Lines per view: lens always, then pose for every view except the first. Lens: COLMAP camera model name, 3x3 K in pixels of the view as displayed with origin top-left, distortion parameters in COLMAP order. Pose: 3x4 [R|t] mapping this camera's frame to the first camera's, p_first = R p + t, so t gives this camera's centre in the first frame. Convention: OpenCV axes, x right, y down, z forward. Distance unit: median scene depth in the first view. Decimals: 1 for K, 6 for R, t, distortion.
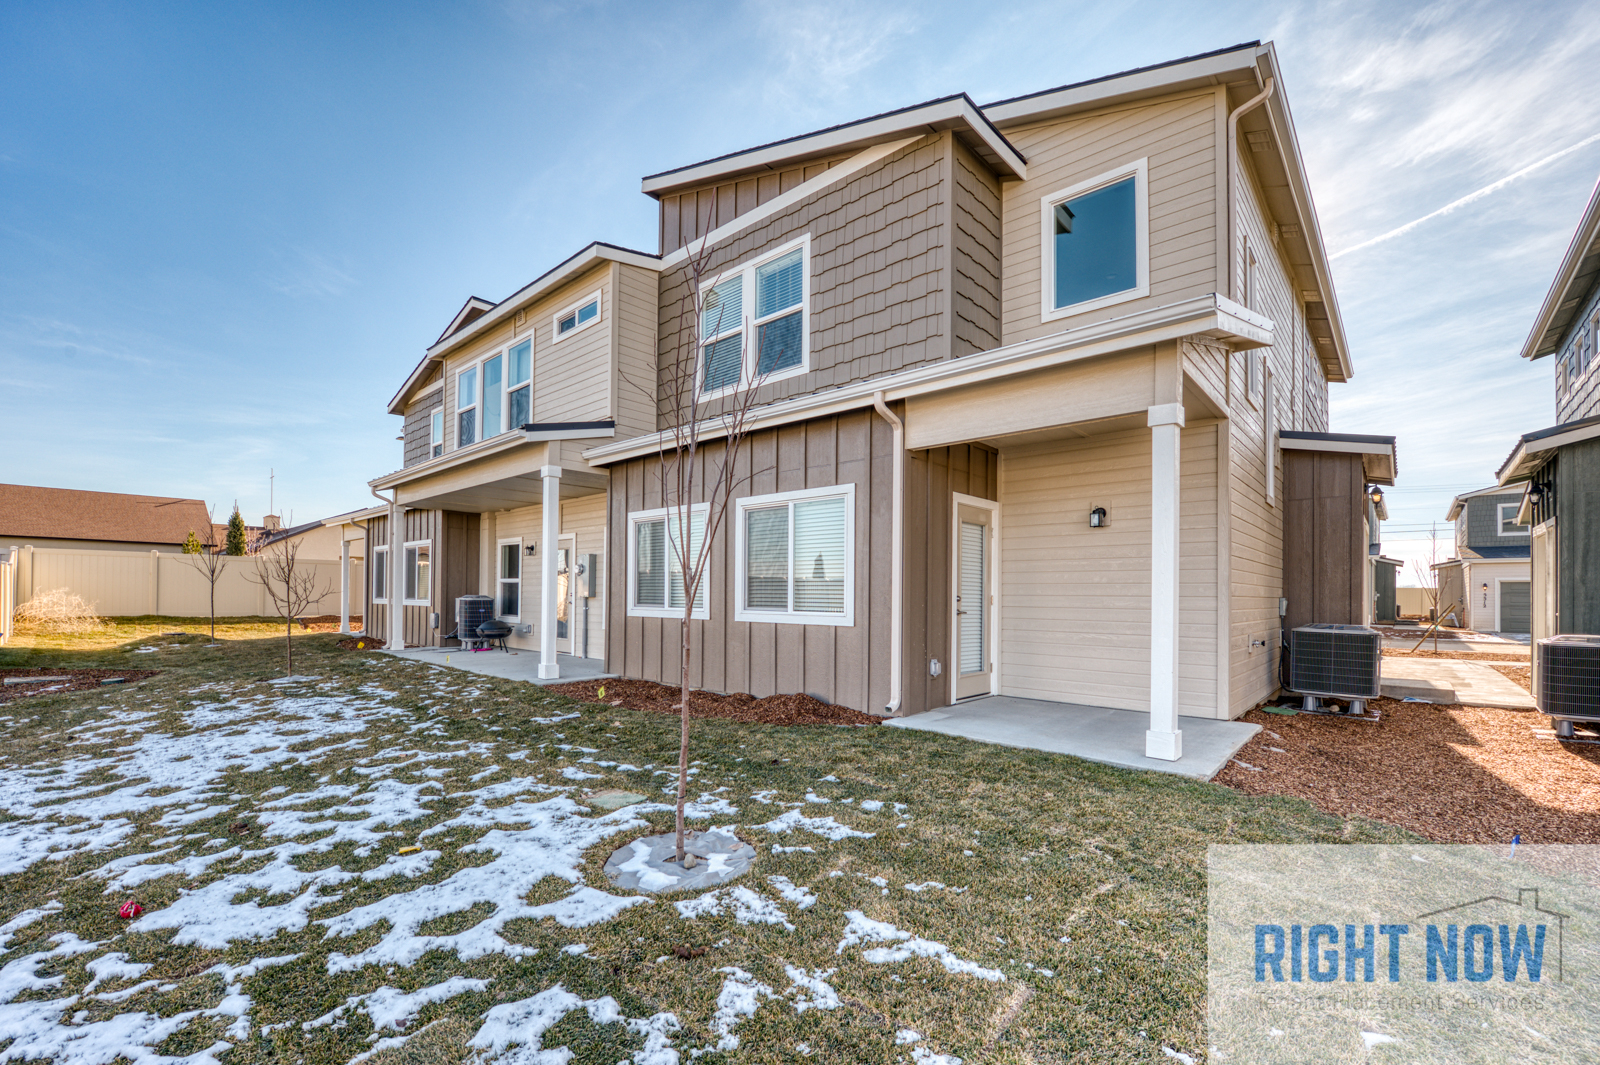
lens RADIAL K [[684.9, 0, 800.3], [0, 684.9, 584.8], [0, 0, 1]] dist [-0.026189, -0.000024]
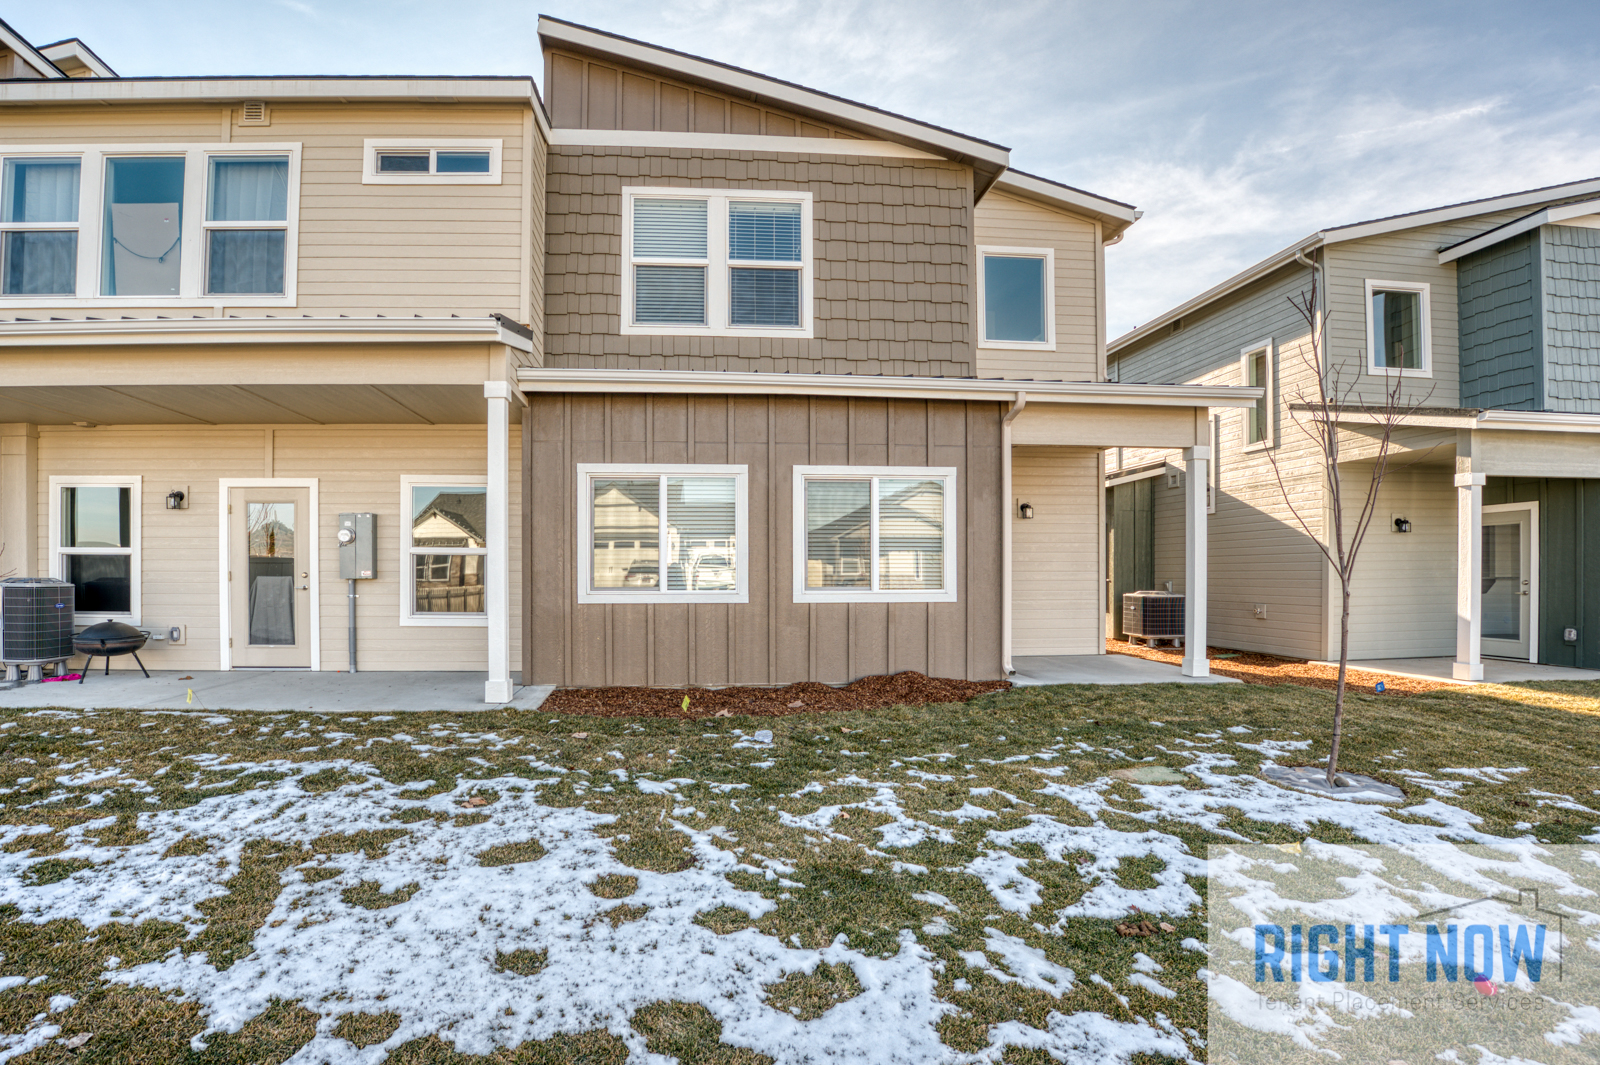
lens RADIAL K [[691.9, 0, 798.3], [0, 691.9, 566.3], [0, 0, 1]] dist [-0.049936, 0.000573]
pose [[0.685318, -0.005053, 0.728226, -1.063801], [-0.003589, 0.999940, 0.010315, -0.004537], [-0.728235, -0.009683, 0.685259, 0.537698]]
